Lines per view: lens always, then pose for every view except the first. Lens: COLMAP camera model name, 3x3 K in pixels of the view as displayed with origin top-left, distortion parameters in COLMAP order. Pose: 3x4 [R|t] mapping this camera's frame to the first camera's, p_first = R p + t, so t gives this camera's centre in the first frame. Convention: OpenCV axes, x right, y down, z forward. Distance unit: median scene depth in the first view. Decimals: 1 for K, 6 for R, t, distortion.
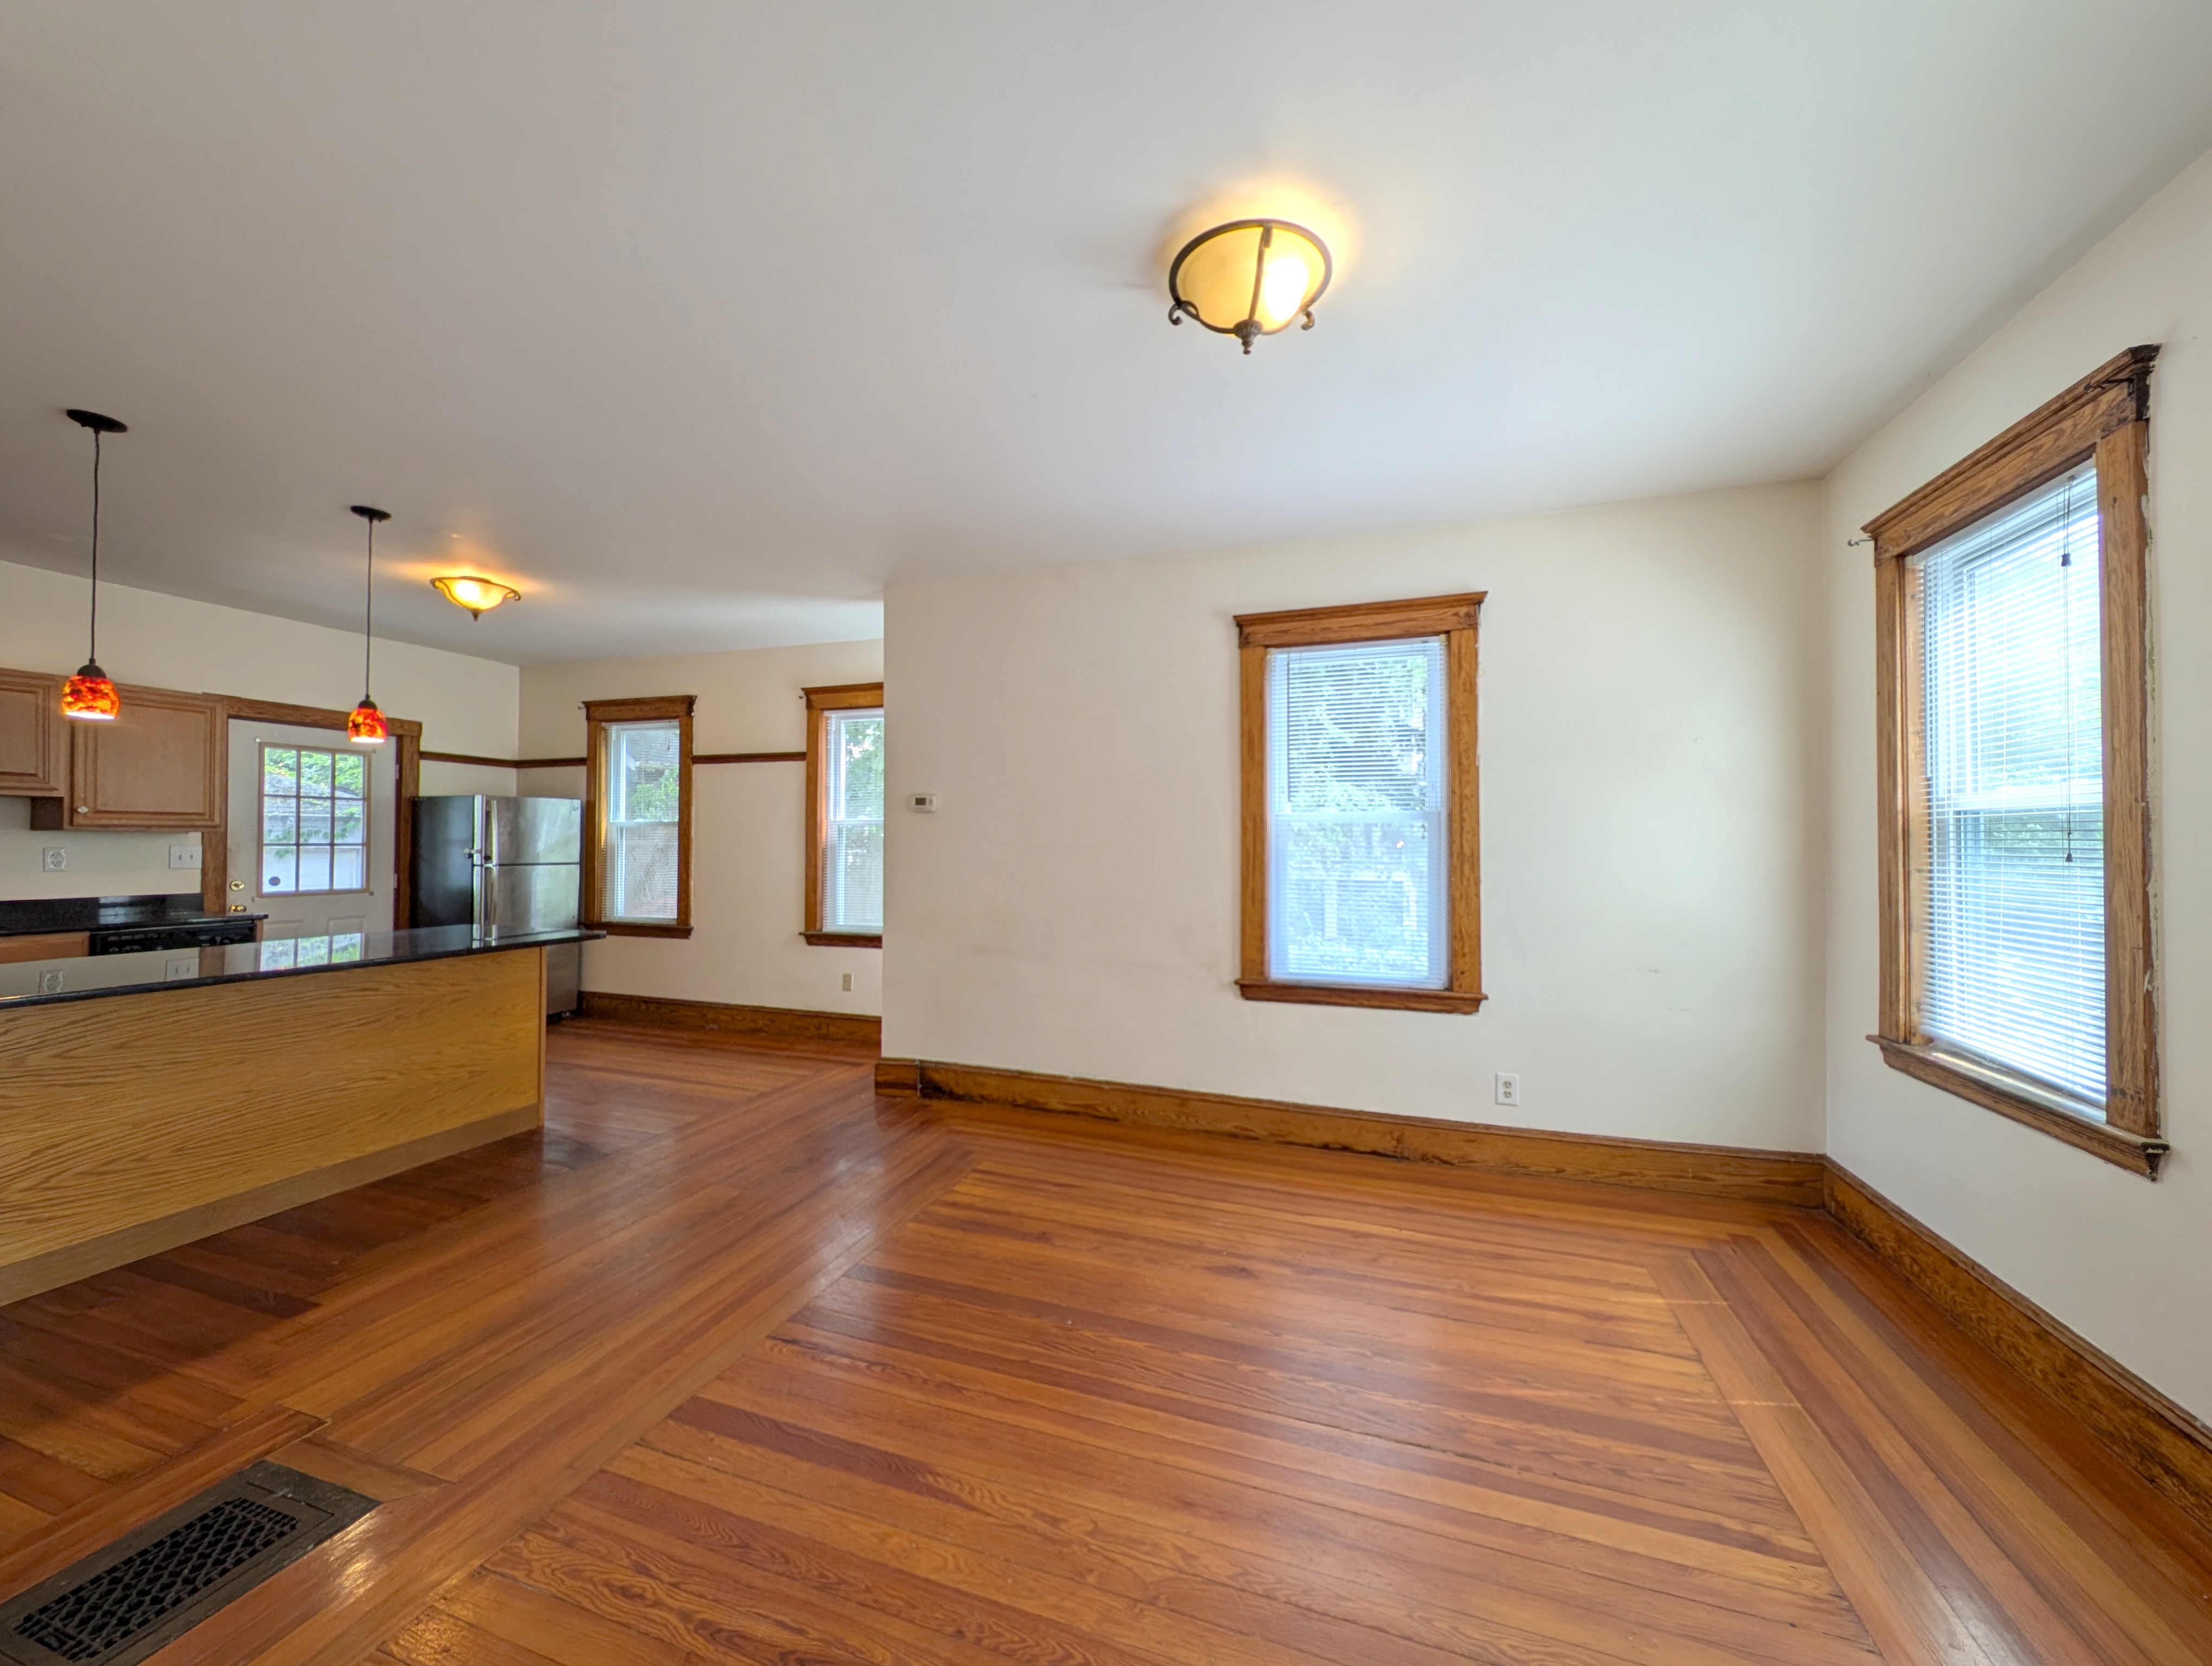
lens RADIAL K [[830.1, 0, 1099.4], [0, 830.1, 836.0], [0, 0, 1]] dist [0.017925, -0.005576]
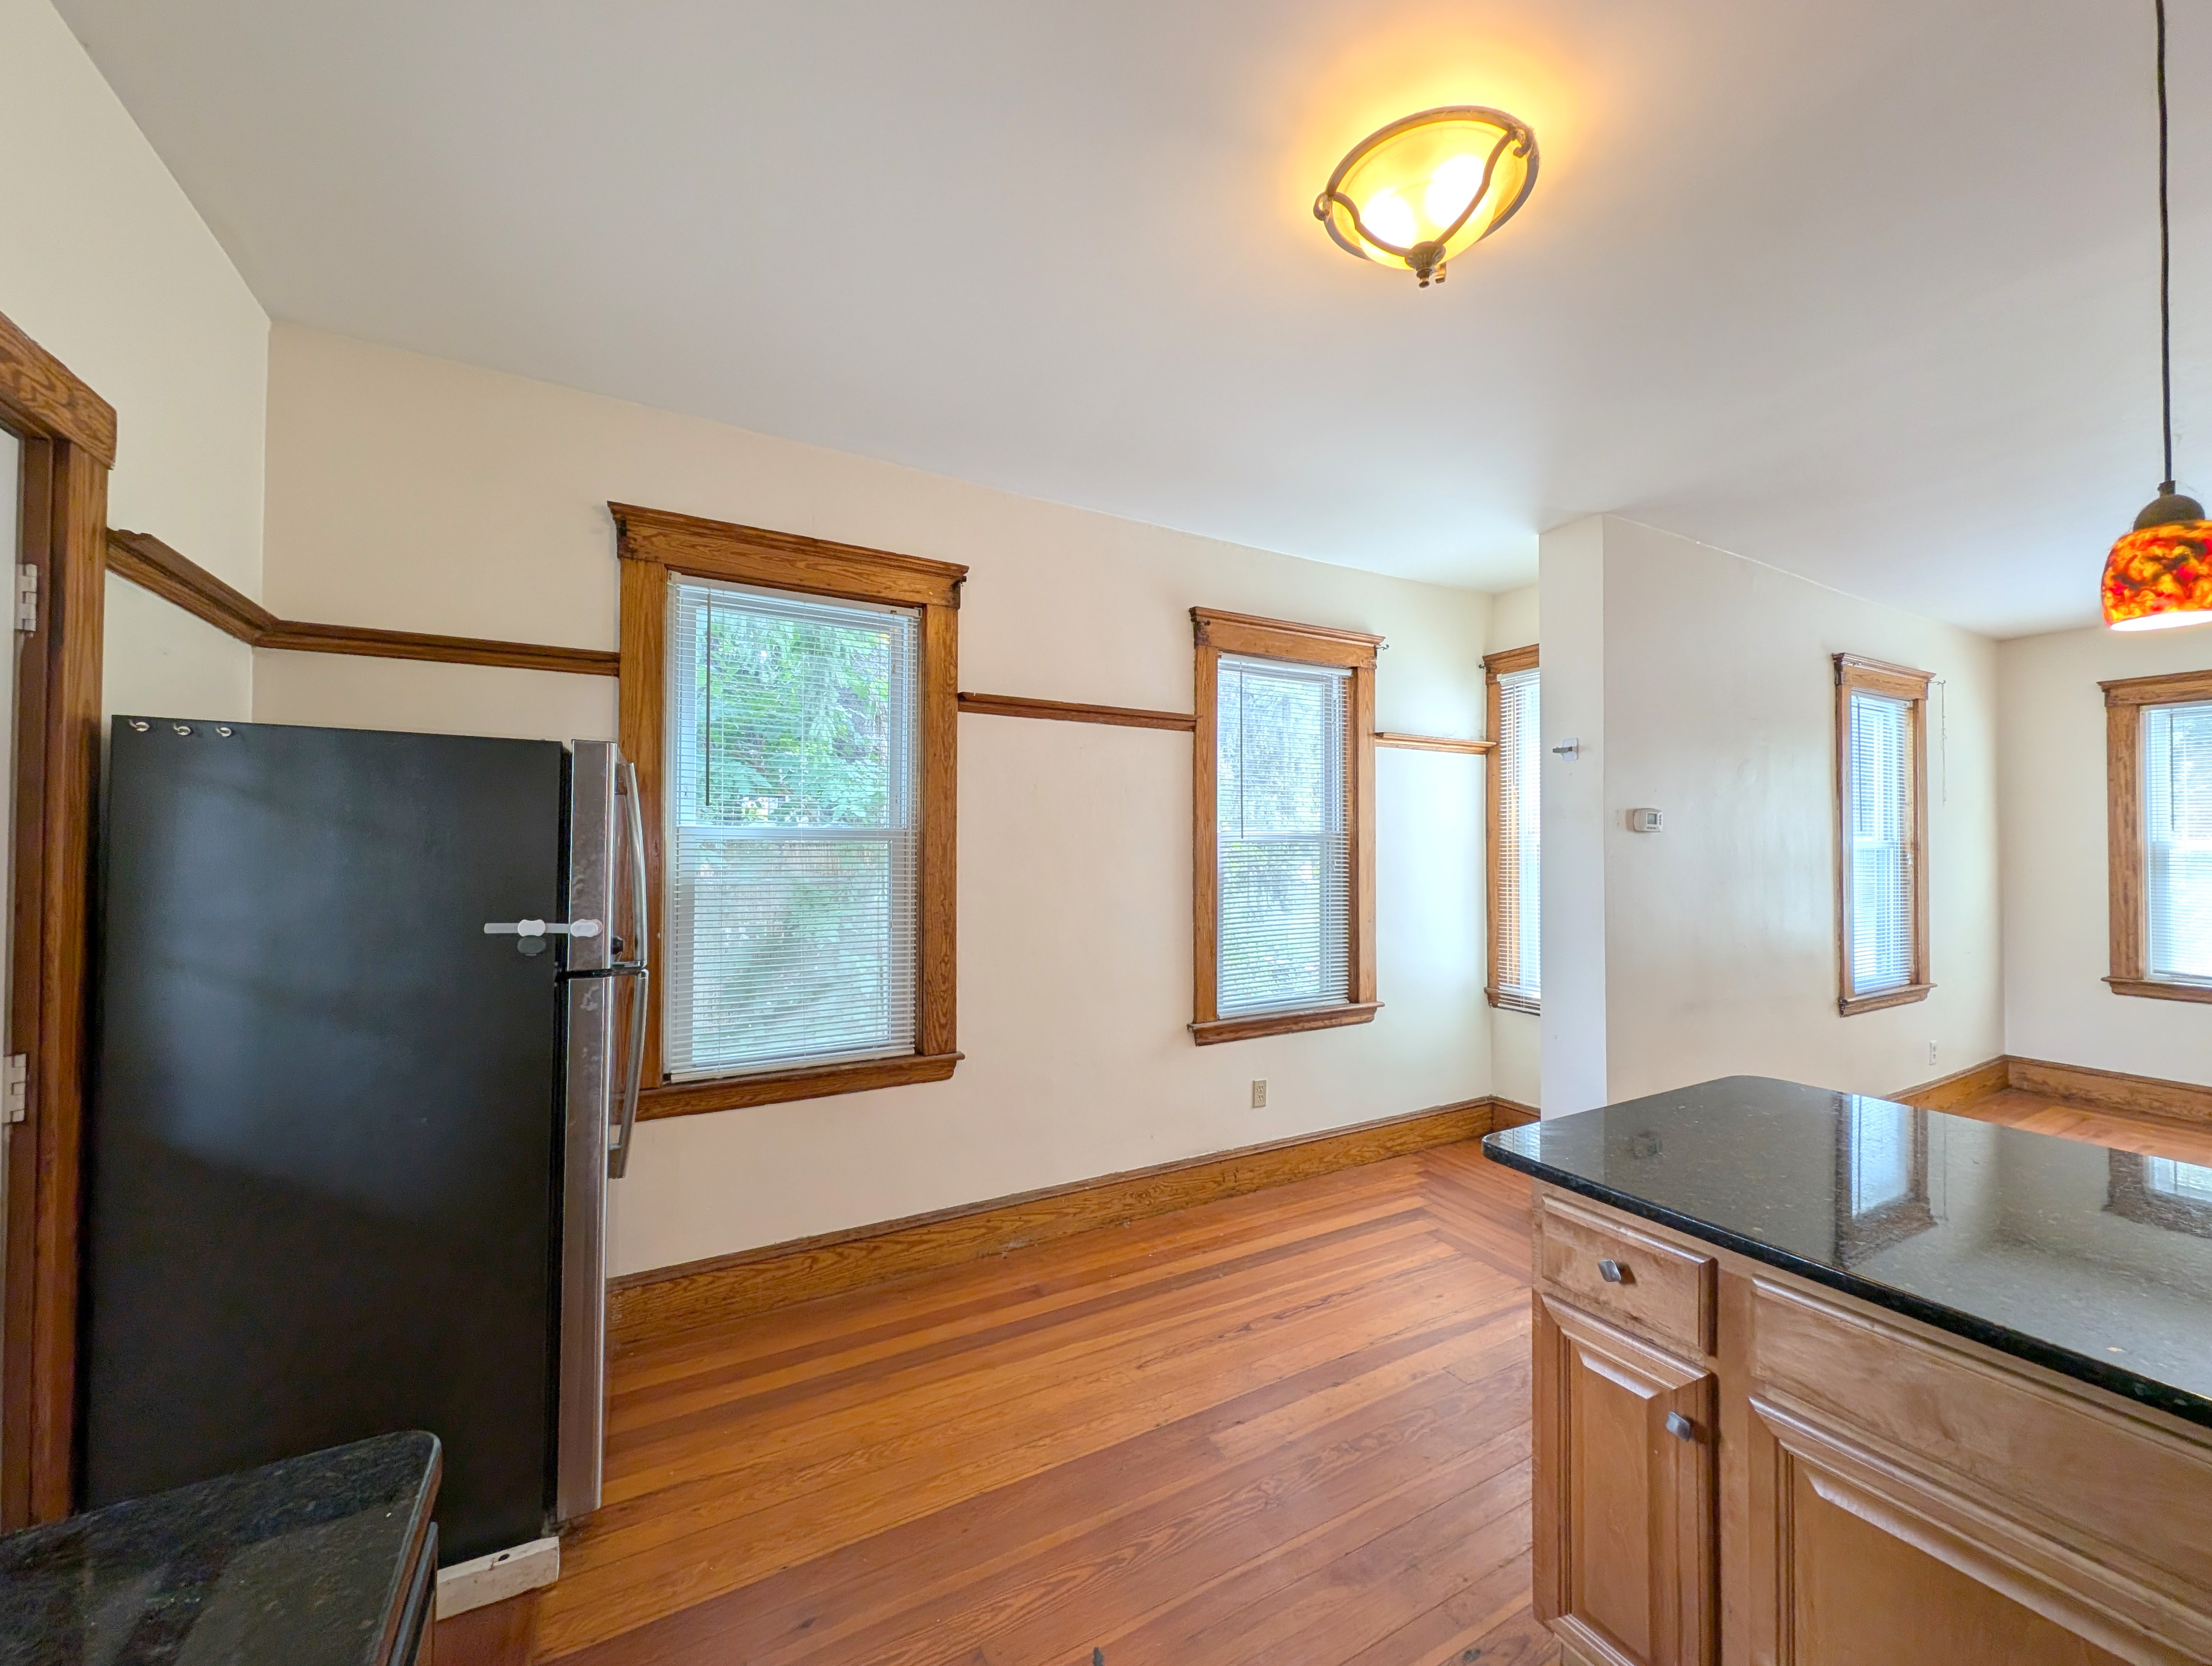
lens RADIAL K [[848.0, 0, 1110.7], [0, 848.0, 835.3], [0, 0, 1]] dist [0.003328, -0.000433]
pose [[0.667538, 0.008005, 0.744533, -1.218330], [-0.009284, 0.999954, -0.002427, -0.022406], [-0.744518, -0.005292, 0.667582, 0.941640]]
